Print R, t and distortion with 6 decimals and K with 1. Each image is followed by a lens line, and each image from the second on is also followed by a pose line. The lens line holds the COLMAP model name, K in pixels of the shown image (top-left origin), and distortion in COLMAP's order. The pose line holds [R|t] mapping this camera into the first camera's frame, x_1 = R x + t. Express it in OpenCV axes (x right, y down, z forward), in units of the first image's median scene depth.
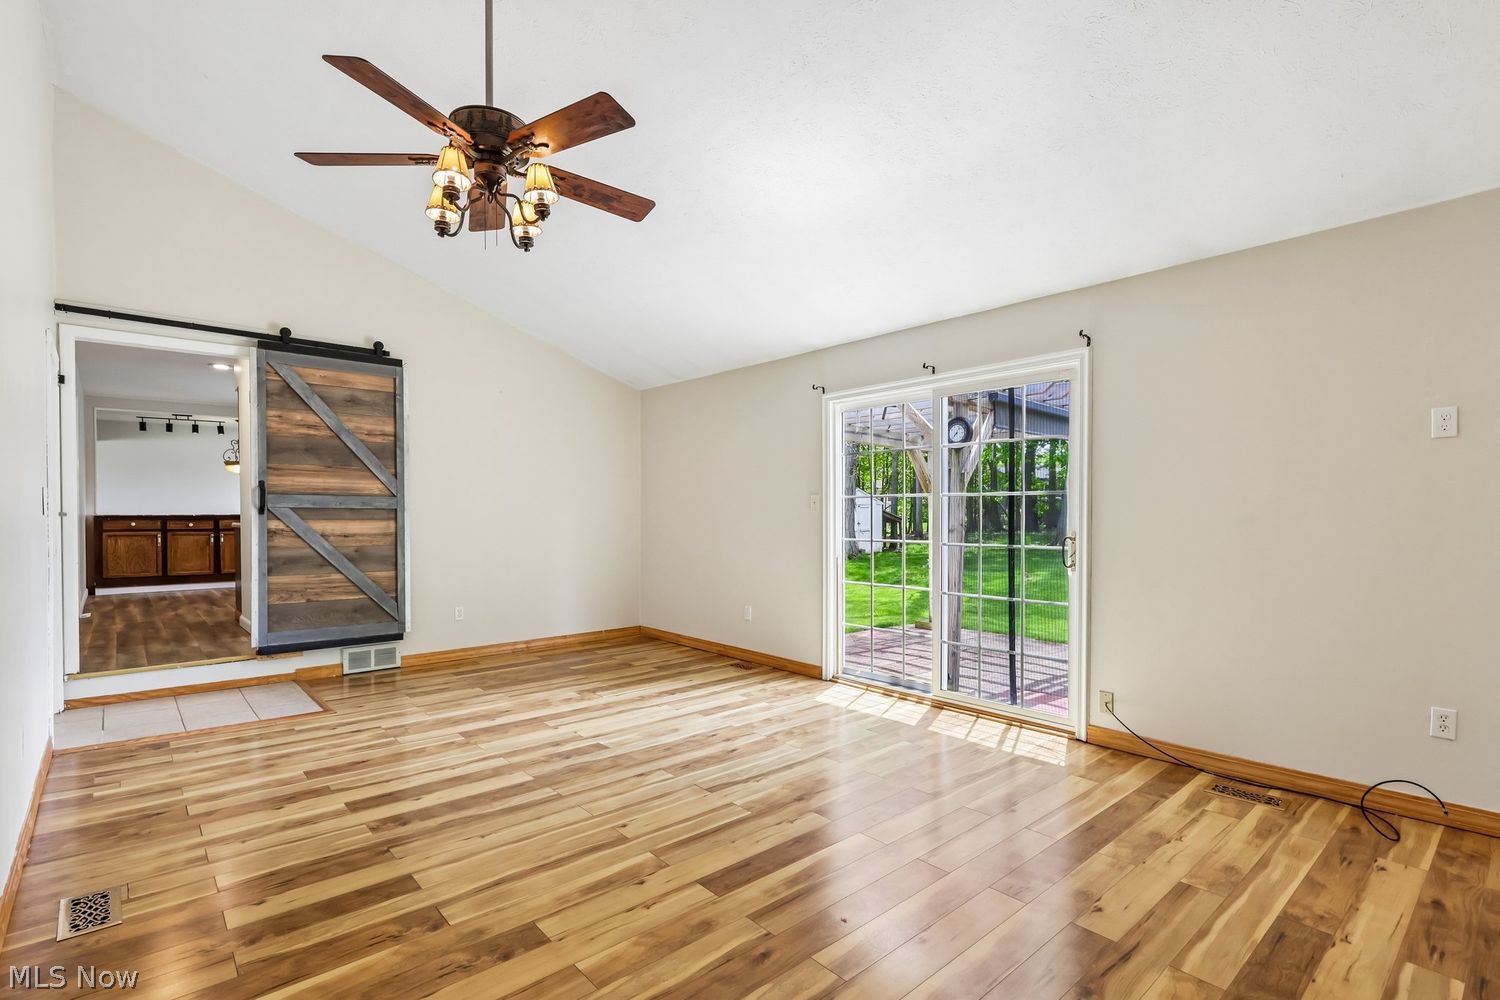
lens RADIAL K [[709.5, 0, 740.8], [0, 709.5, 525.2], [0, 0, 1]] dist [-0.004798, 0.001943]
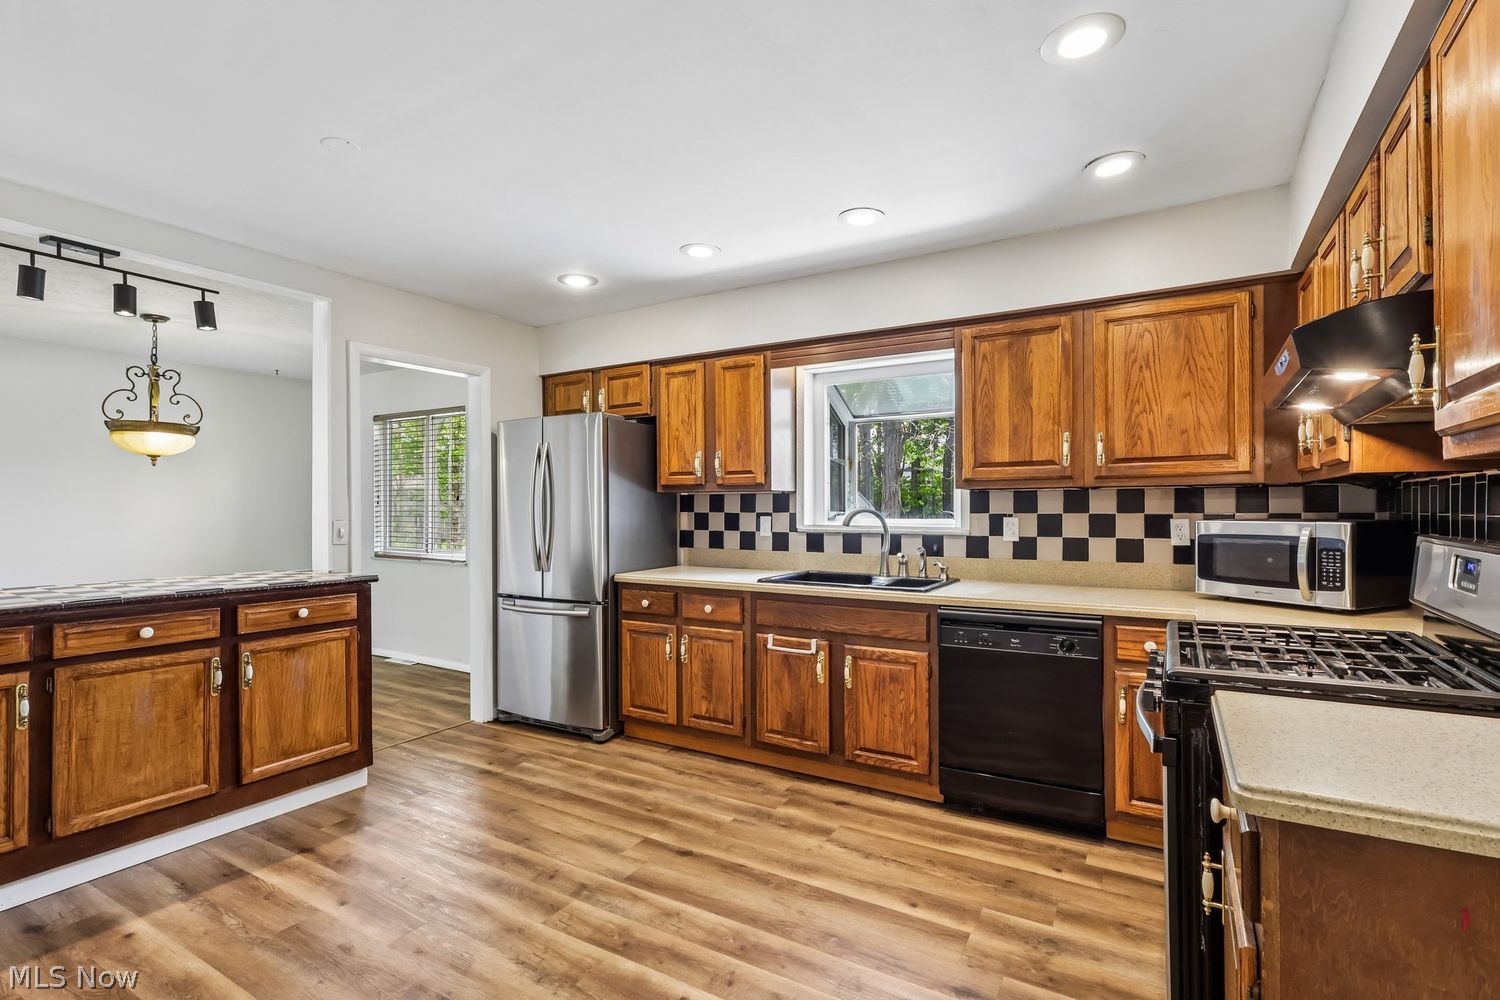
lens RADIAL K [[709.5, 0, 747.2], [0, 709.5, 509.4], [0, 0, 1]] dist [-0.004798, 0.001943]
pose [[0.951660, 0.002527, 0.307143, -1.641575], [0.004900, 0.999714, -0.023408, -0.104698], [-0.307114, 0.023781, 0.951375, 1.707512]]
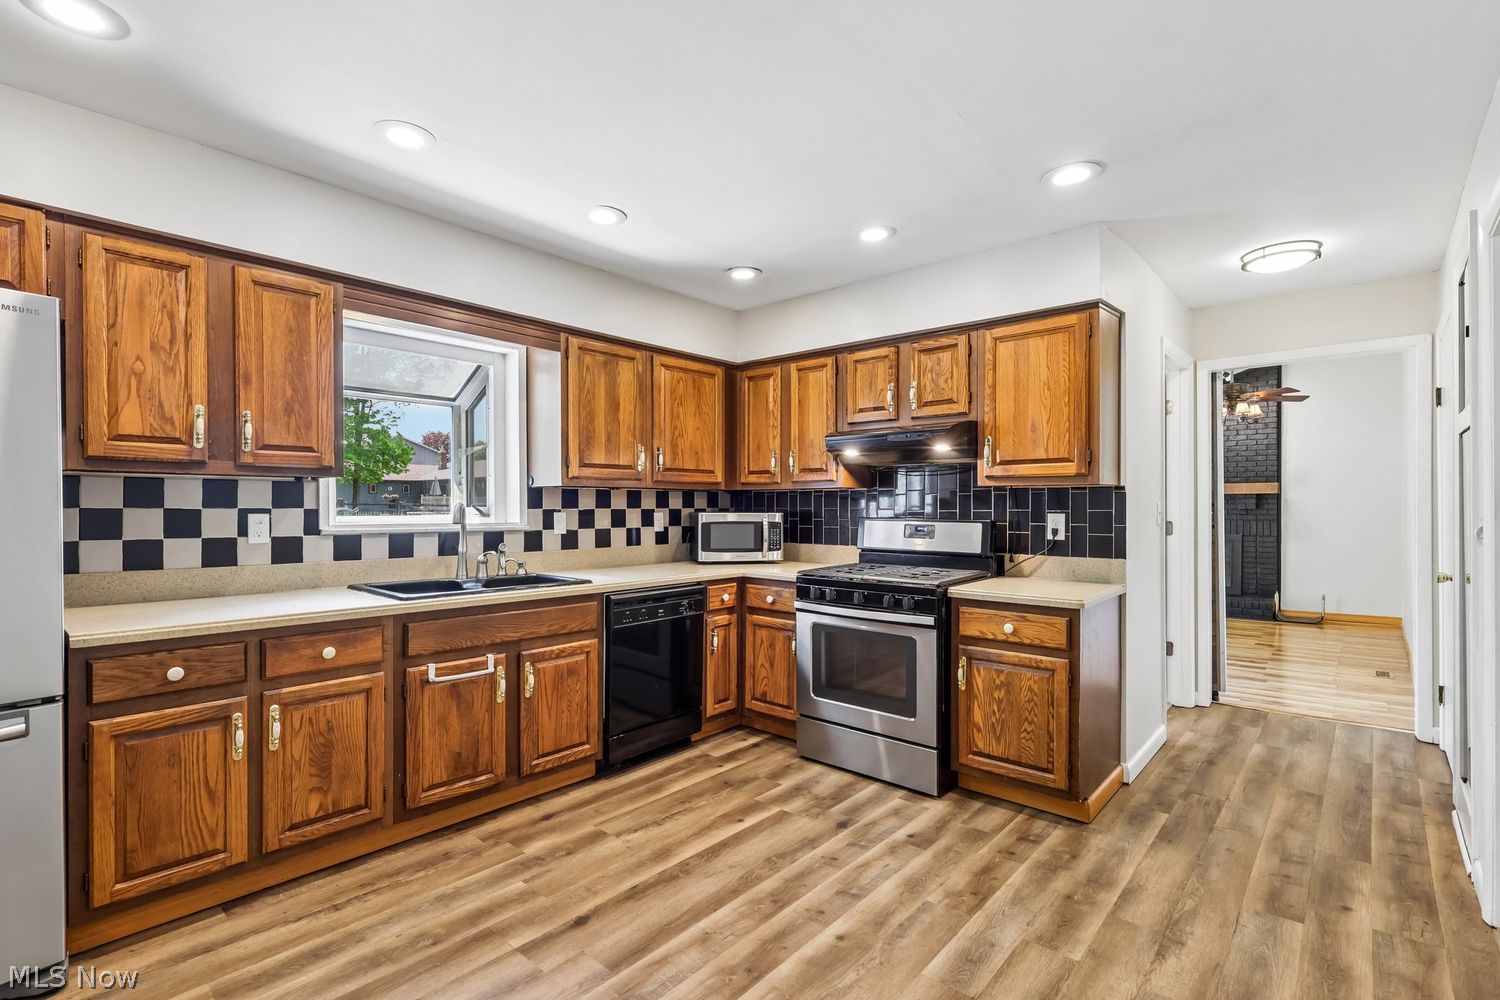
lens RADIAL K [[709.5, 0, 746.2], [0, 709.5, 512.1], [0, 0, 1]] dist [-0.004798, 0.001943]
pose [[-0.134772, -0.004502, 0.990866, -2.192208], [0.021752, 0.999735, 0.007500, -0.119458], [-0.990638, 0.022564, -0.134638, 2.512910]]
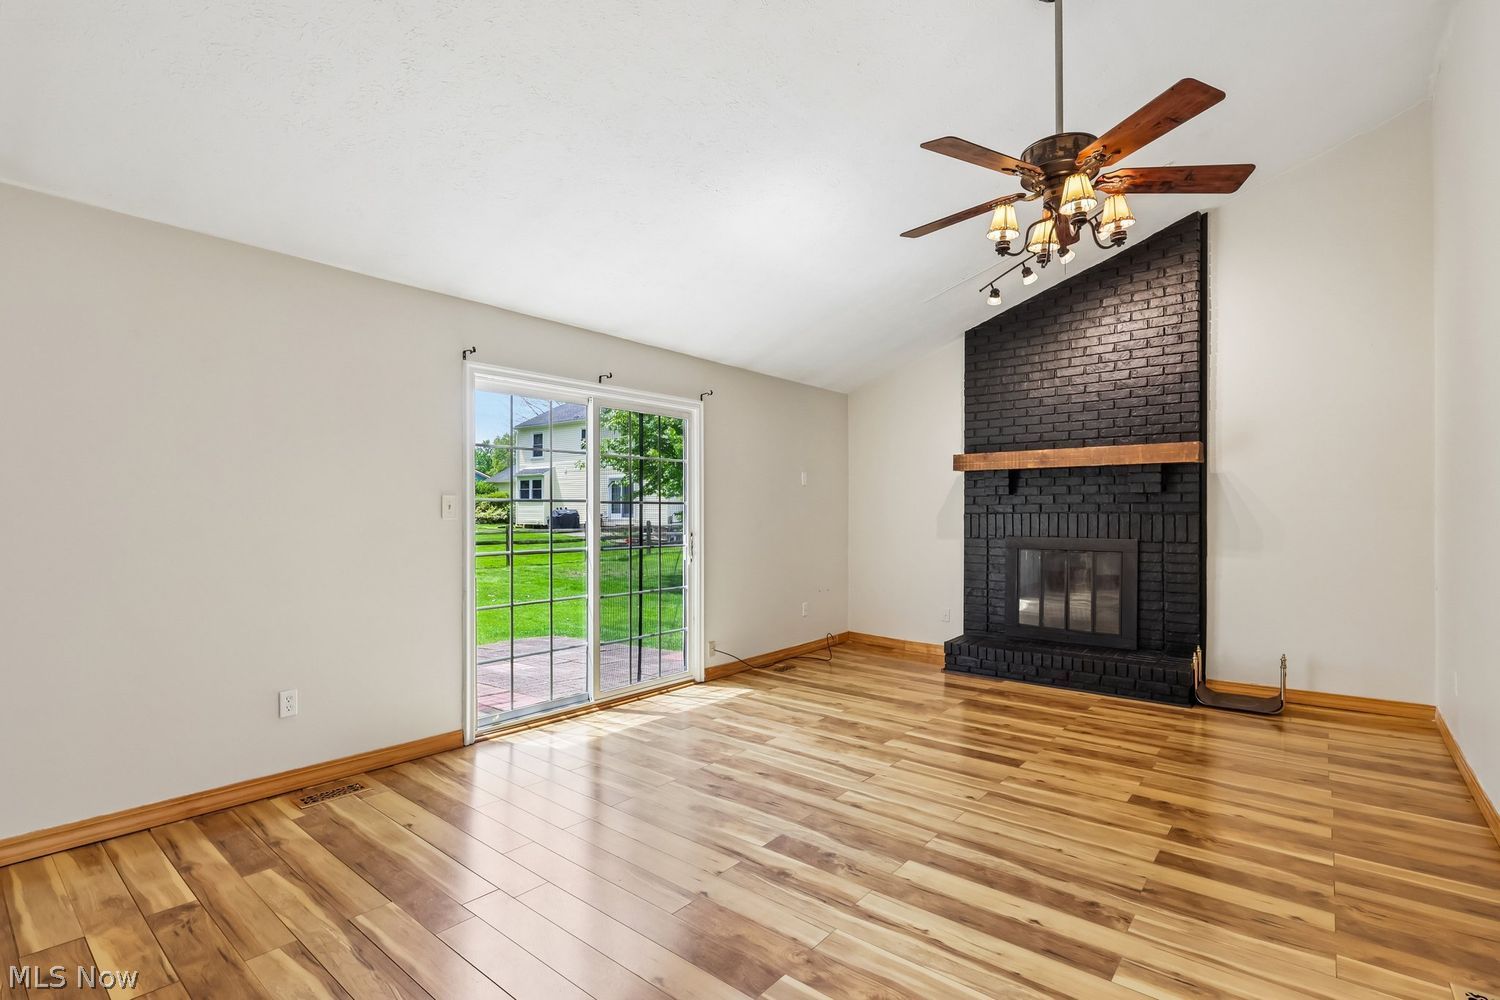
lens RADIAL K [[709.5, 0, 746.1], [0, 709.5, 514.2], [0, 0, 1]] dist [-0.004798, 0.001943]
pose [[-0.169917, 0.001786, 0.985457, -0.904242], [0.016380, 0.999865, 0.001013, -0.026733], [-0.985322, 0.016314, -0.169923, 1.137242]]
